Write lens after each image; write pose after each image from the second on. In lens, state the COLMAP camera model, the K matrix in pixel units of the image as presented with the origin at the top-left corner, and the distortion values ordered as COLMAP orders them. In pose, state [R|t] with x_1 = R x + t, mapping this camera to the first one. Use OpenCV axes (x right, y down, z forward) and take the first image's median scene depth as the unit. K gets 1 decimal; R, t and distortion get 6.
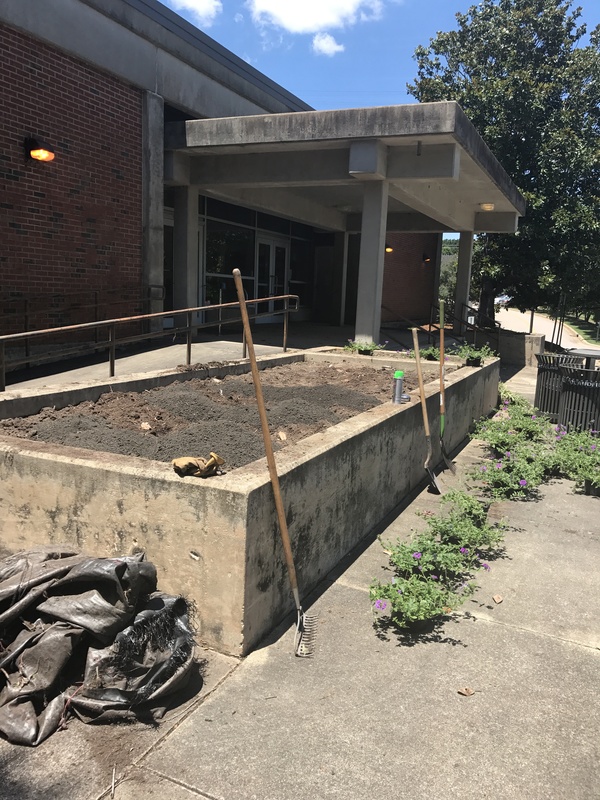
lens RADIAL K [[669.2, 0, 300.0], [0, 669.2, 400.0], [0, 0, 1]] dist [0.005323, -0.007140]
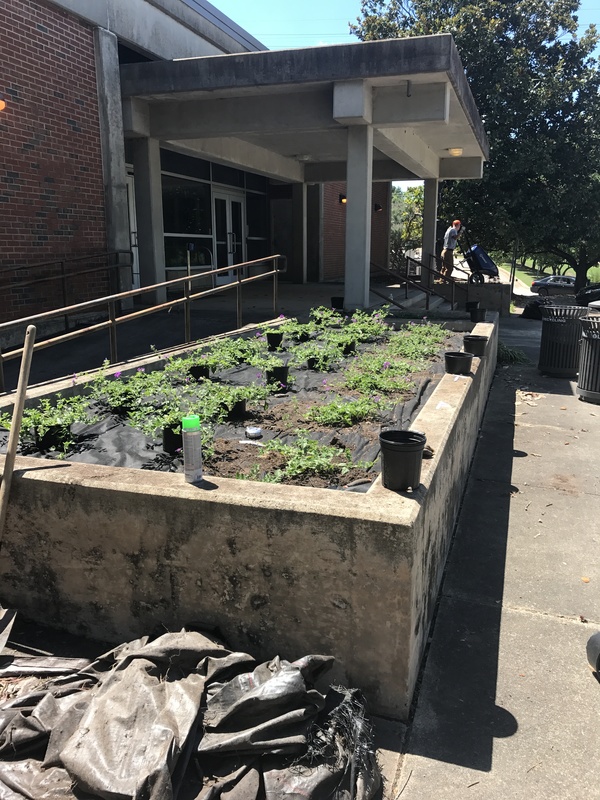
lens RADIAL K [[669.2, 0, 300.0], [0, 669.2, 400.0], [0, 0, 1]] dist [0.005323, -0.007140]
pose [[0.993332, -0.064647, 0.095453, -0.090132], [0.058102, 0.995865, 0.069831, -0.022887], [-0.099573, -0.063820, 0.992982, 0.076733]]
